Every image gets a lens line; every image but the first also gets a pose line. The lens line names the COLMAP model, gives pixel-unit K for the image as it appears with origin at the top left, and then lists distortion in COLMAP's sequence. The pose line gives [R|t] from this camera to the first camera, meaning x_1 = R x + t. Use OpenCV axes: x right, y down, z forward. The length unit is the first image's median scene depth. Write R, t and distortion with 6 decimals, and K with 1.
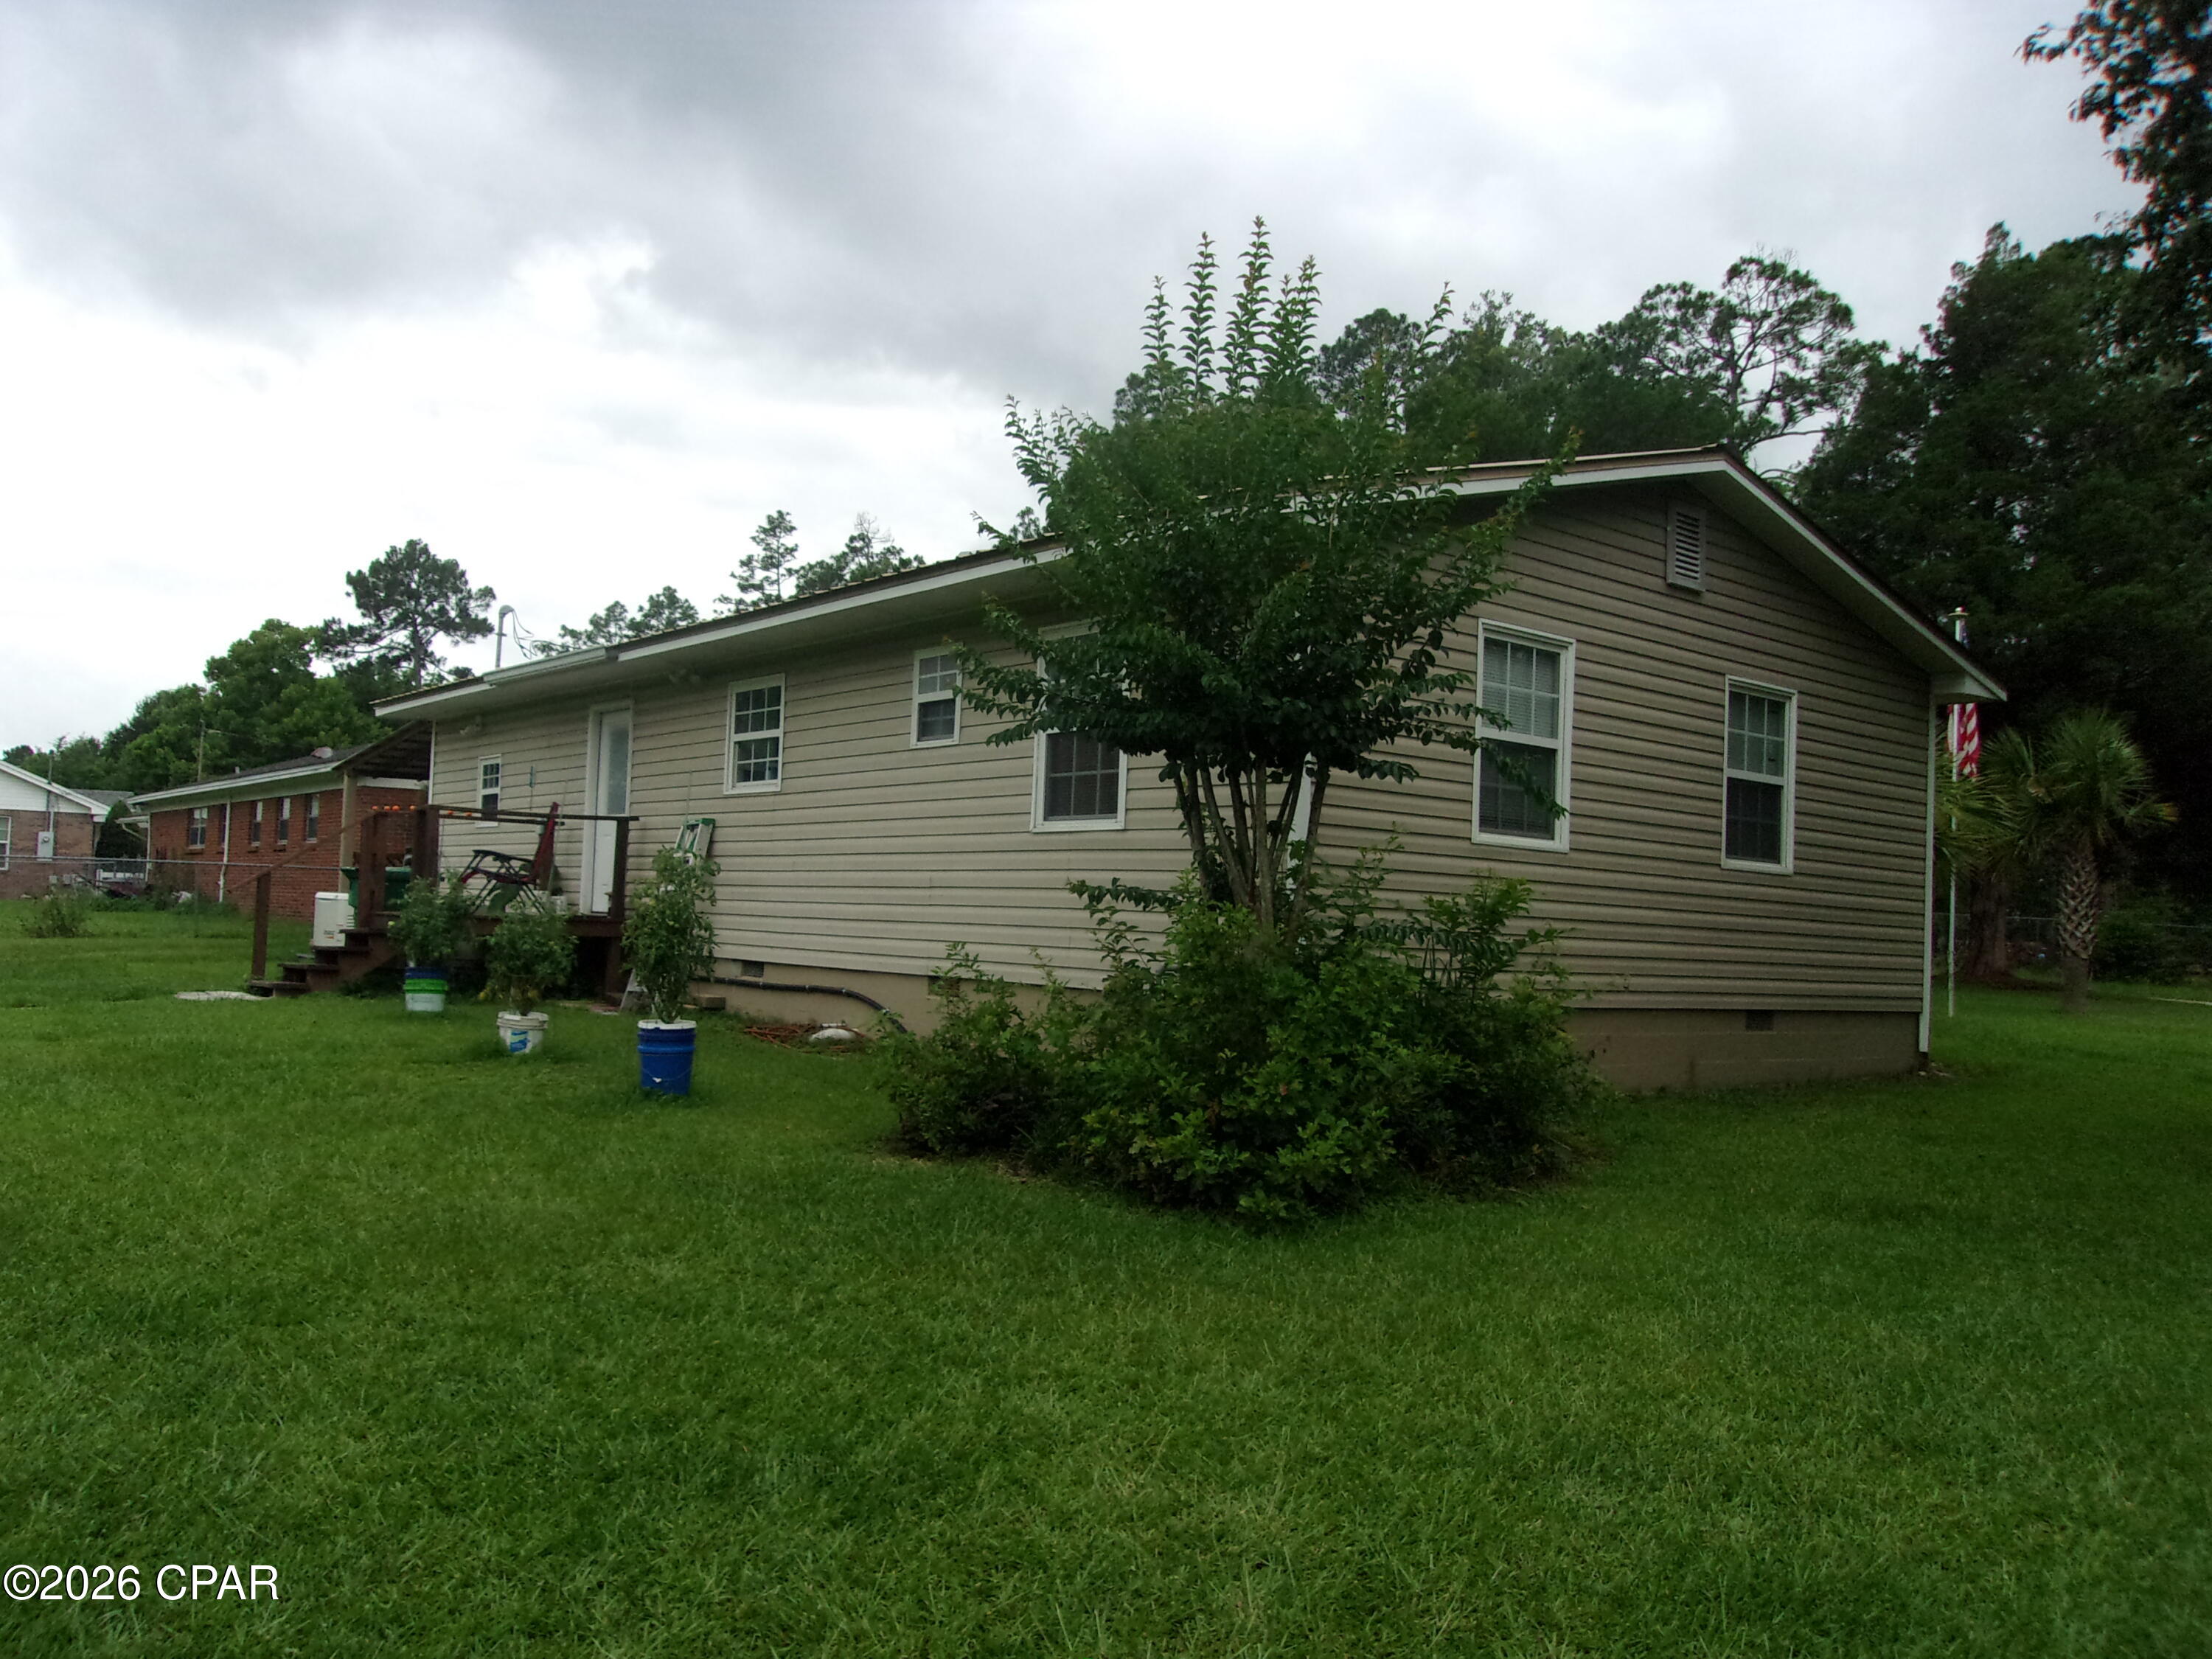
lens RADIAL K [[1757.1, 0, 1106.0], [0, 1757.1, 829.5], [0, 0, 1]] dist [0.002001, 0.015727]
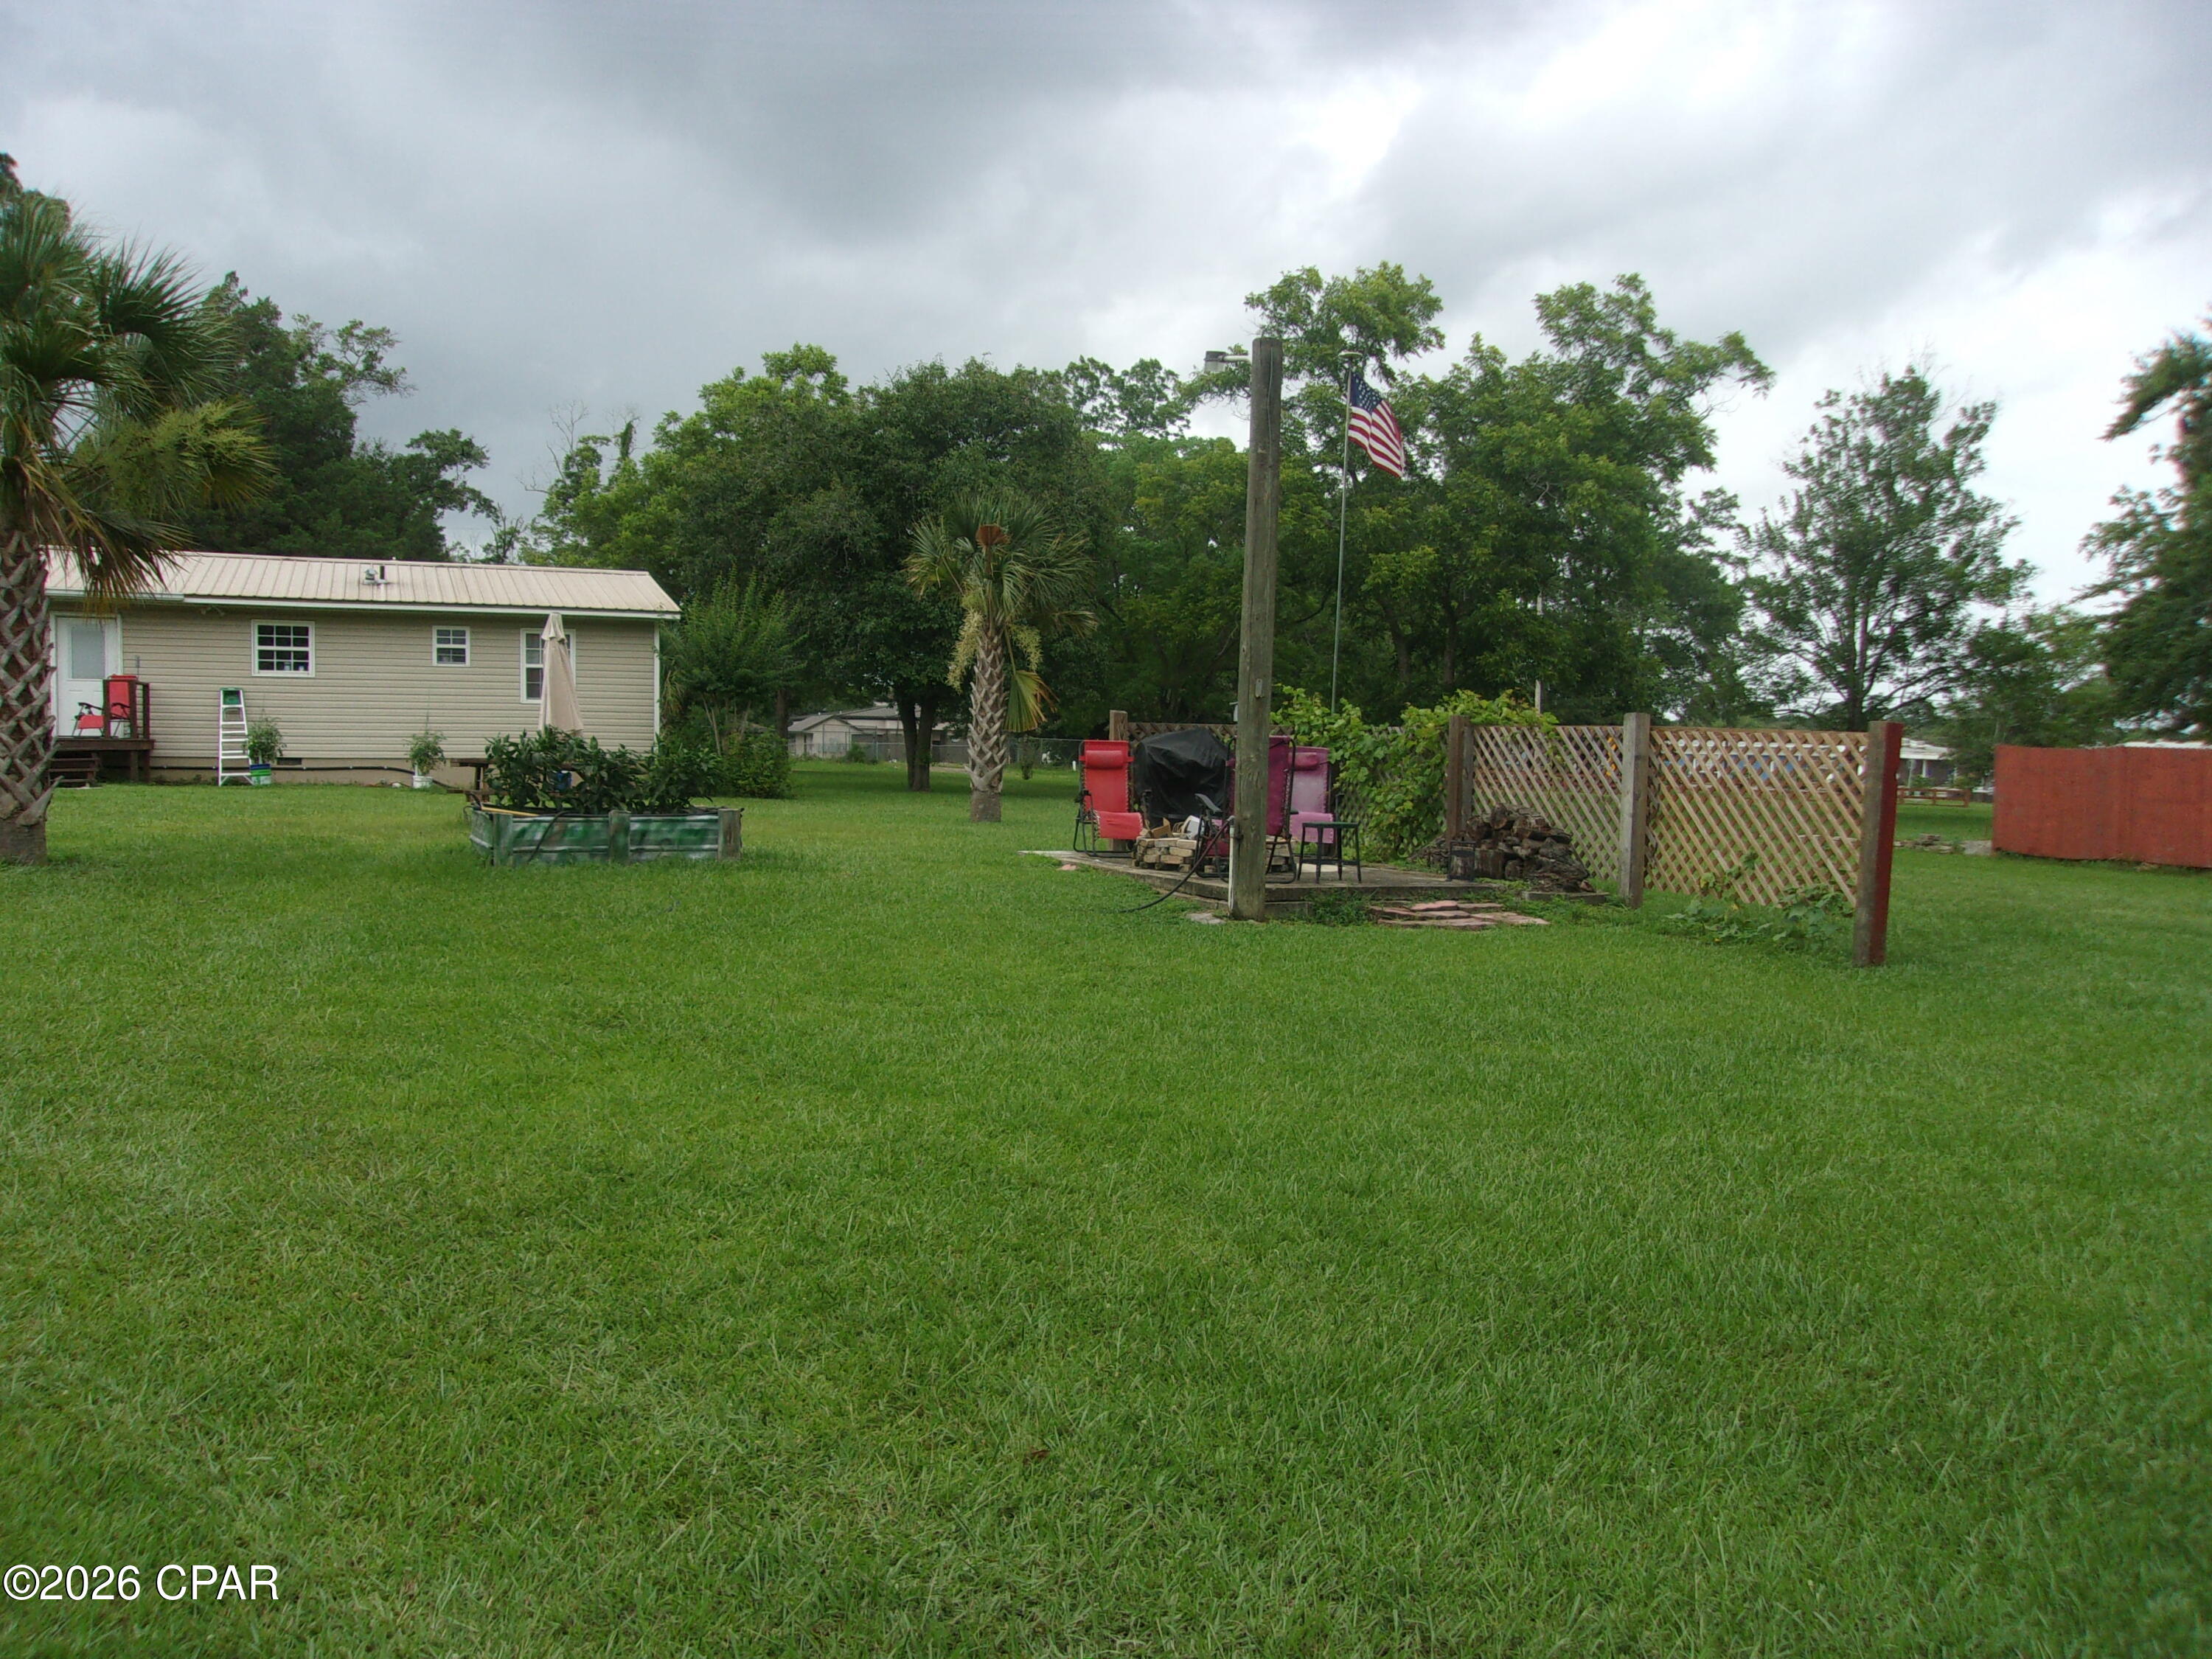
lens RADIAL K [[1757.1, 0, 1106.0], [0, 1757.1, 829.5], [0, 0, 1]] dist [0.002001, 0.015727]
pose [[0.271397, -0.086480, 0.958574, -2.247119], [-0.050351, 0.993316, 0.103870, -0.122573], [-0.961150, -0.076455, 0.265228, -0.571433]]
